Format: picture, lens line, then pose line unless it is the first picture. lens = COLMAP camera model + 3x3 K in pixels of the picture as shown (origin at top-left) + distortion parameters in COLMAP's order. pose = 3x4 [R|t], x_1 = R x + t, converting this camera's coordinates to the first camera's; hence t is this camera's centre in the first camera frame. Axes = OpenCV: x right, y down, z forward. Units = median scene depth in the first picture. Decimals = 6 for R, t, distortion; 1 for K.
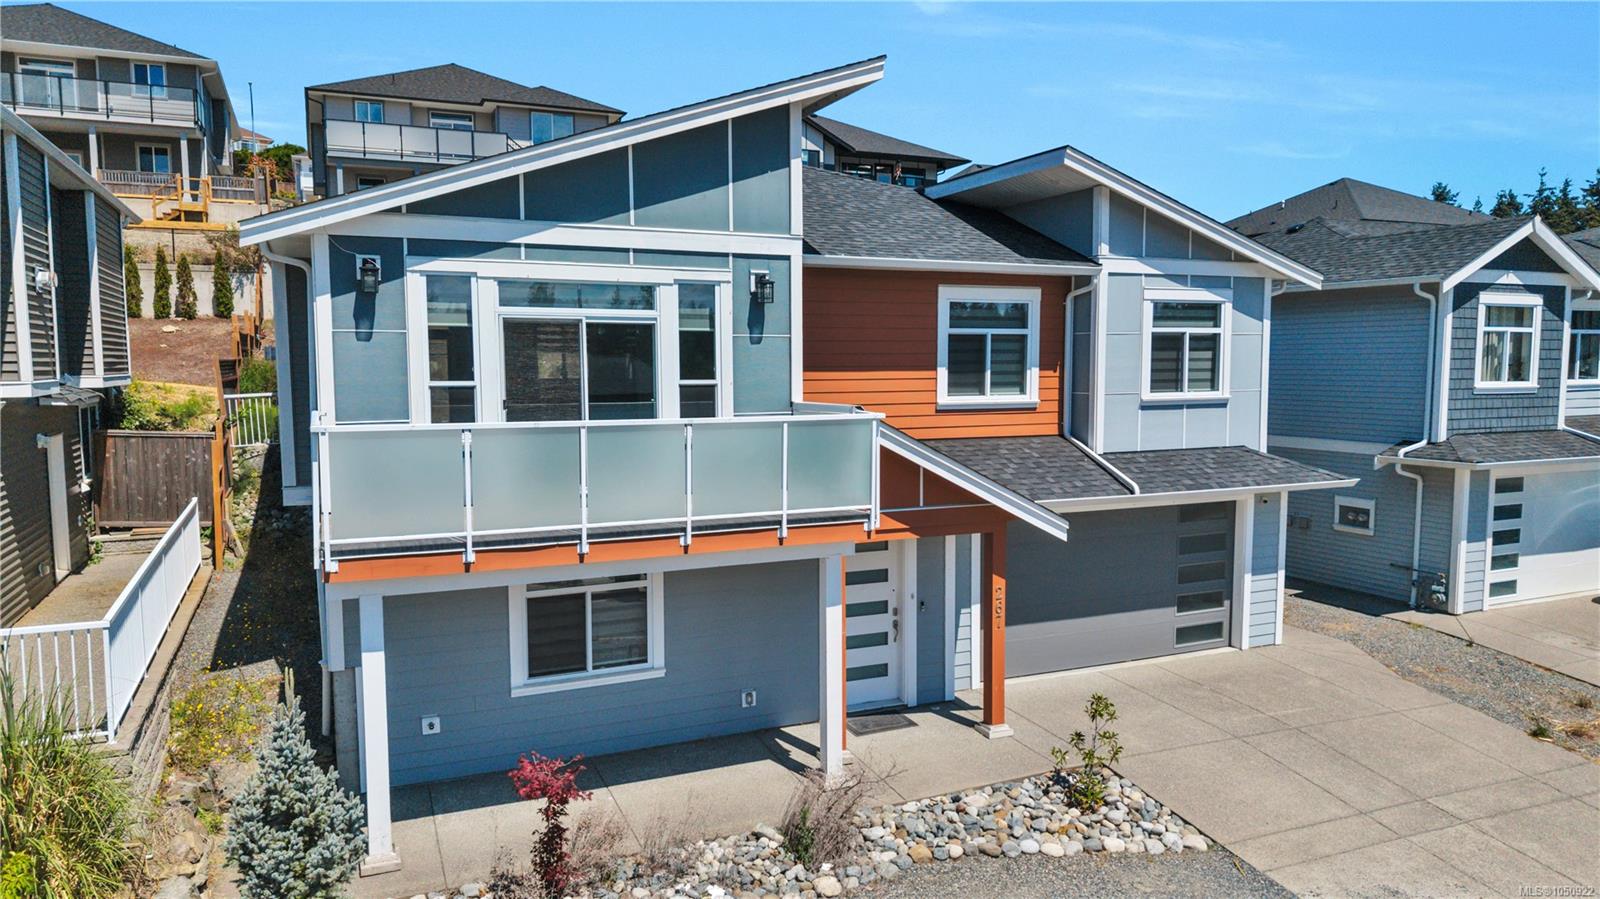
lens RADIAL K [[1074.0, 0, 800.0], [0, 1074.0, 449.5], [0, 0, 1]] dist [0.004207, -0.003700]
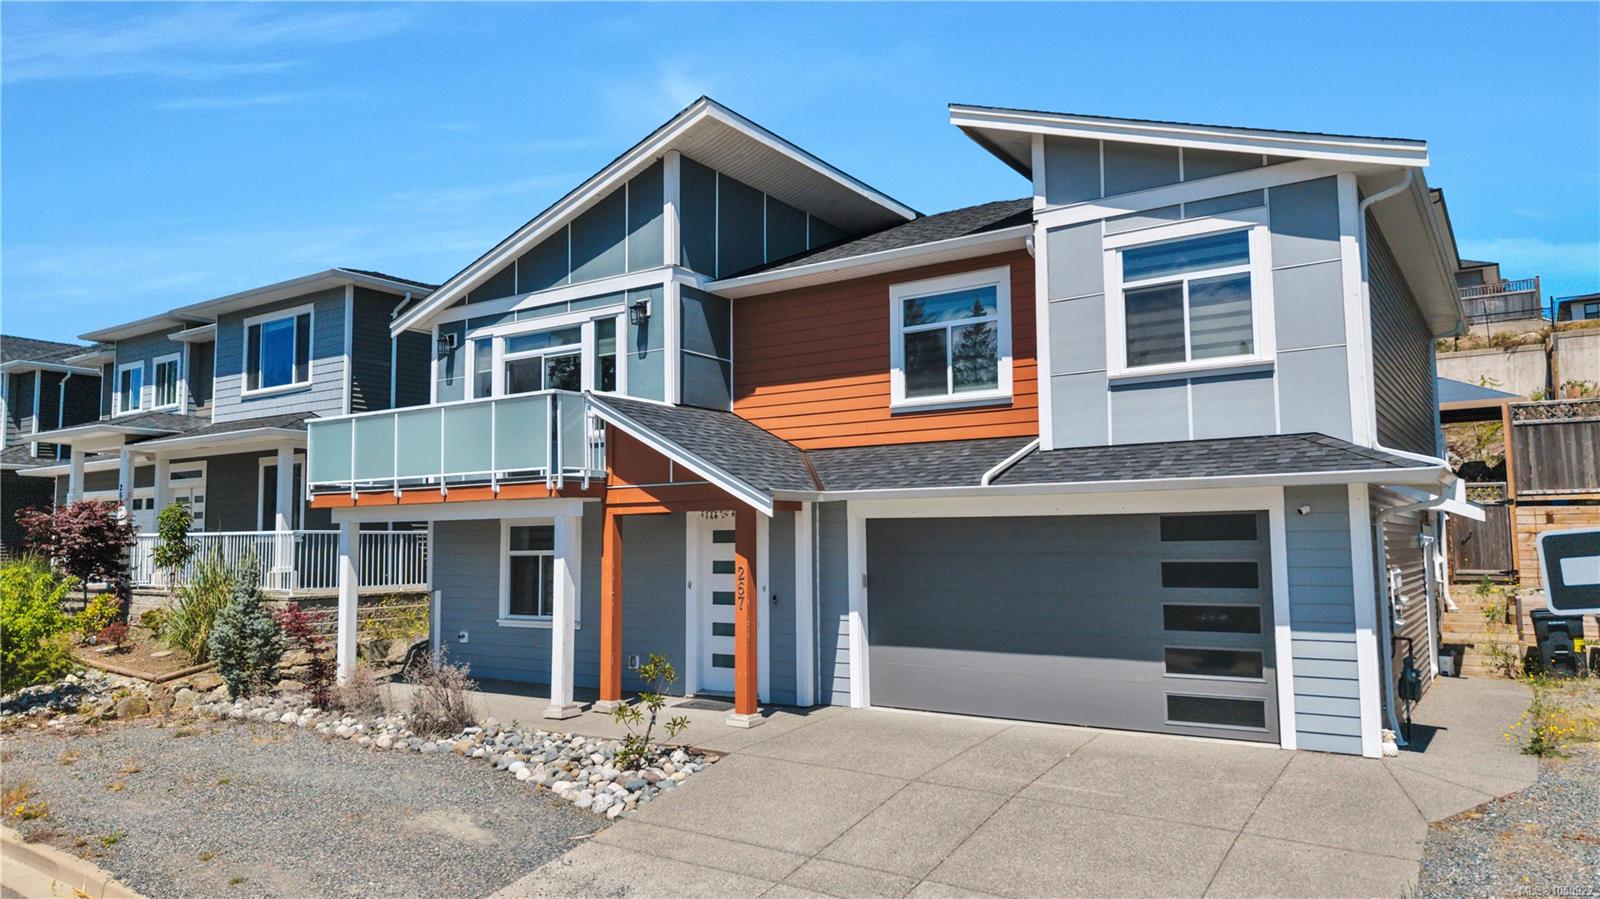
lens RADIAL K [[1074.0, 0, 800.0], [0, 1074.0, 449.5], [0, 0, 1]] dist [0.004207, -0.003700]
pose [[0.522722, -0.077850, -0.848941, 0.890531], [-0.064561, 0.989347, -0.130478, 0.123675], [0.850055, 0.123012, 0.512128, 0.452781]]
